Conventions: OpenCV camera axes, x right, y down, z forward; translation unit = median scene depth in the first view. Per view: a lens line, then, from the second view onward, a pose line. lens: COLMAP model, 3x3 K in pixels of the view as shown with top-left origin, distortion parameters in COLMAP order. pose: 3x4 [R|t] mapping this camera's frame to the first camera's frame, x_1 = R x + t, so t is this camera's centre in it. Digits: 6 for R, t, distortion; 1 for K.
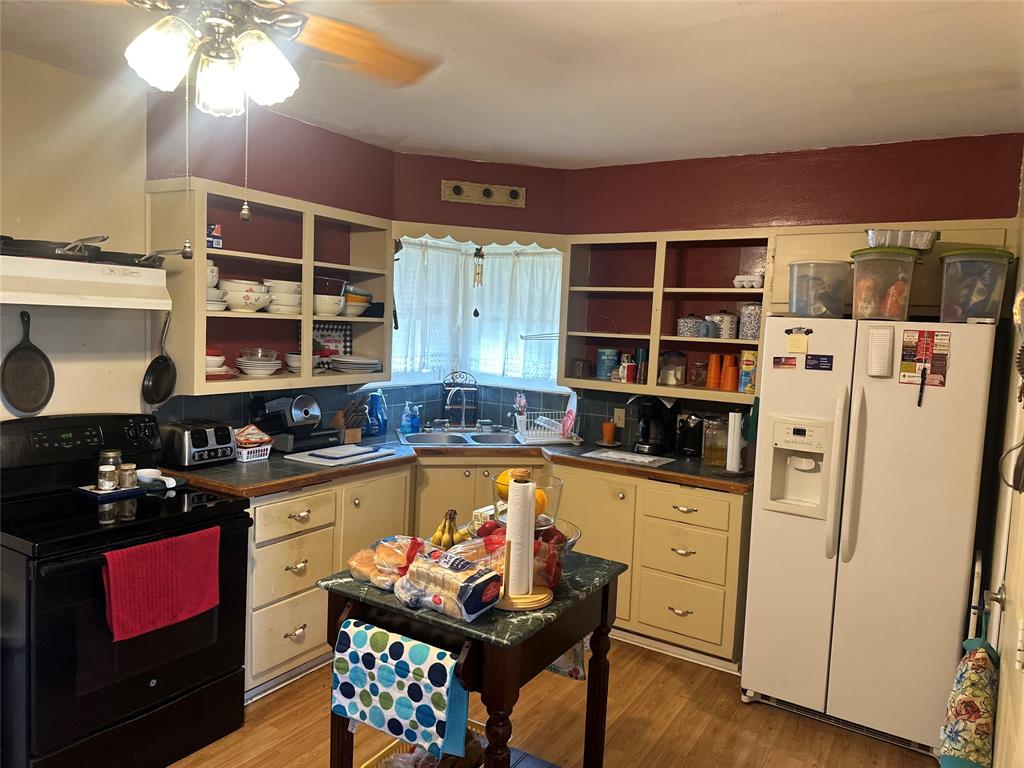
lens RADIAL K [[716.3, 0, 520.8], [0, 716.3, 384.7], [0, 0, 1]] dist [0.075118, -0.092650]
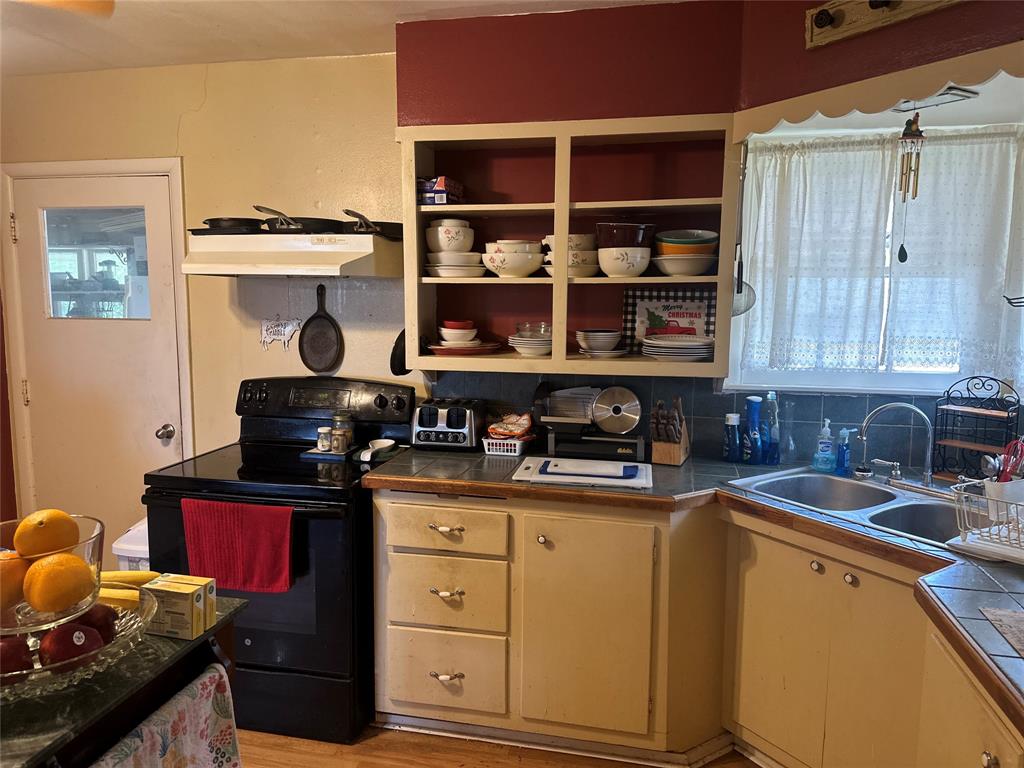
lens RADIAL K [[716.3, 0, 515.7], [0, 716.3, 375.3], [0, 0, 1]] dist [0.075118, -0.092650]
pose [[0.327442, 0.063440, -0.942739, 0.436584], [-0.074586, 0.996366, 0.041143, -0.023934], [0.941923, 0.056843, 0.330984, 0.788601]]
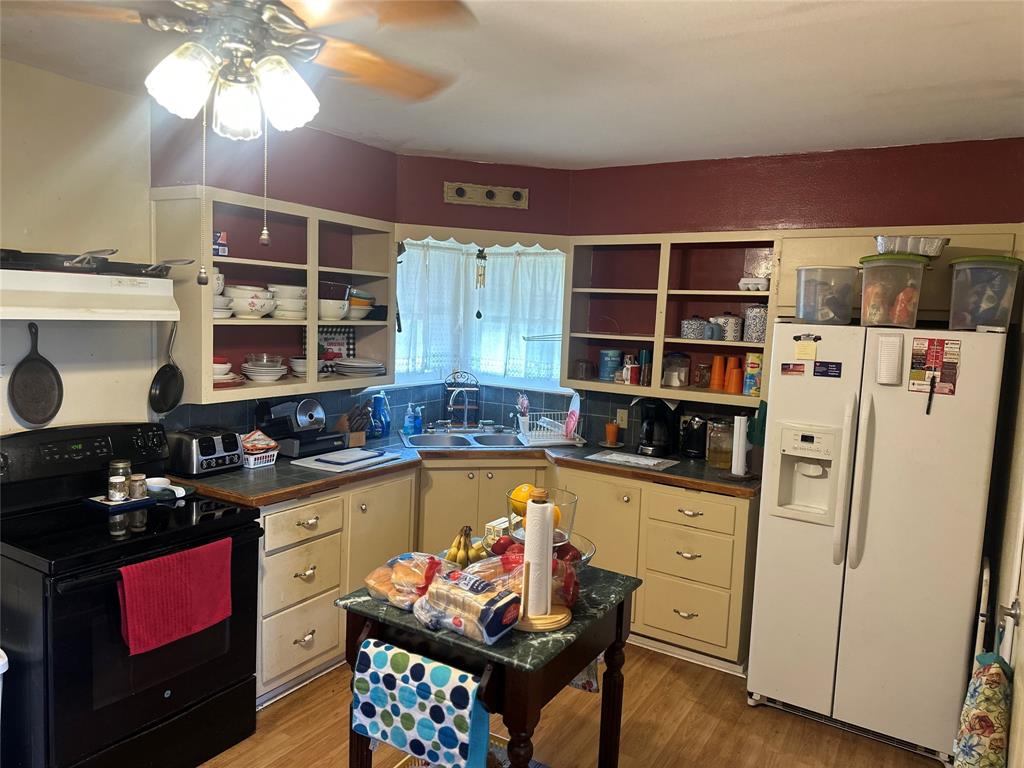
lens RADIAL K [[716.3, 0, 513.0], [0, 716.3, 385.0], [0, 0, 1]] dist [0.075118, -0.092650]
pose [[0.999993, -0.003585, 0.000869, -0.021294], [0.003568, 0.999820, 0.018632, -0.027366], [-0.000936, -0.018629, 0.999826, 0.000837]]
